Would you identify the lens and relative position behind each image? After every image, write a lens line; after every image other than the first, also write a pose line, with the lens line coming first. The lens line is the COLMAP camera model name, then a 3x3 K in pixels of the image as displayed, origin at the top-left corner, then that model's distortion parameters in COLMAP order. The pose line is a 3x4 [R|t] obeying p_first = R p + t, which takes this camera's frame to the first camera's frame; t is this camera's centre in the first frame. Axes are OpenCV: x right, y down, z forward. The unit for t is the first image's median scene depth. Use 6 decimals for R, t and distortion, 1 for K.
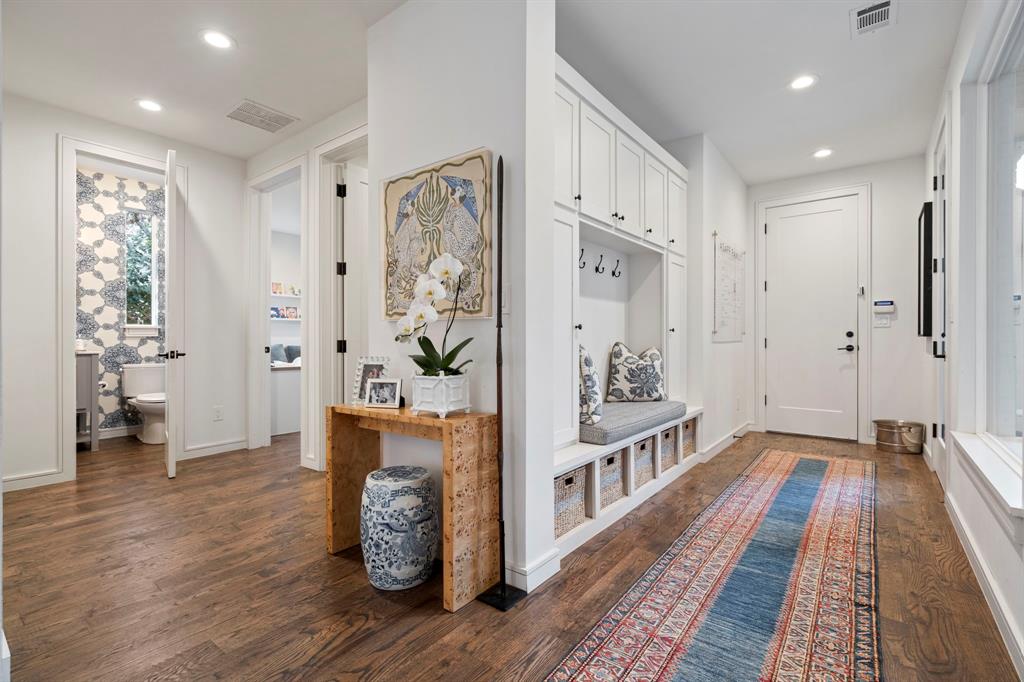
lens RADIAL K [[470.3, 0, 512.0], [0, 470.3, 341.0], [0, 0, 1]] dist [0.000848, 0.000162]
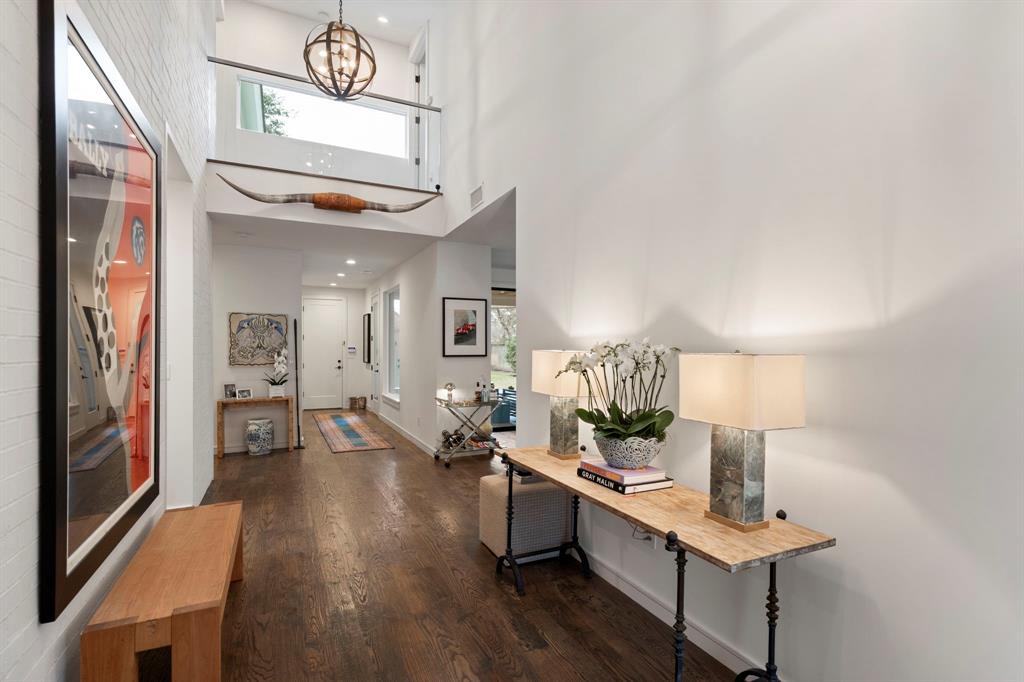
lens RADIAL K [[470.3, 0, 512.0], [0, 470.3, 341.0], [0, 0, 1]] dist [0.000848, 0.000162]
pose [[0.445465, 0.018723, 0.895103, -1.234612], [-0.000395, 0.999785, -0.020717, -0.086566], [-0.895299, 0.008875, 0.445377, -0.993476]]
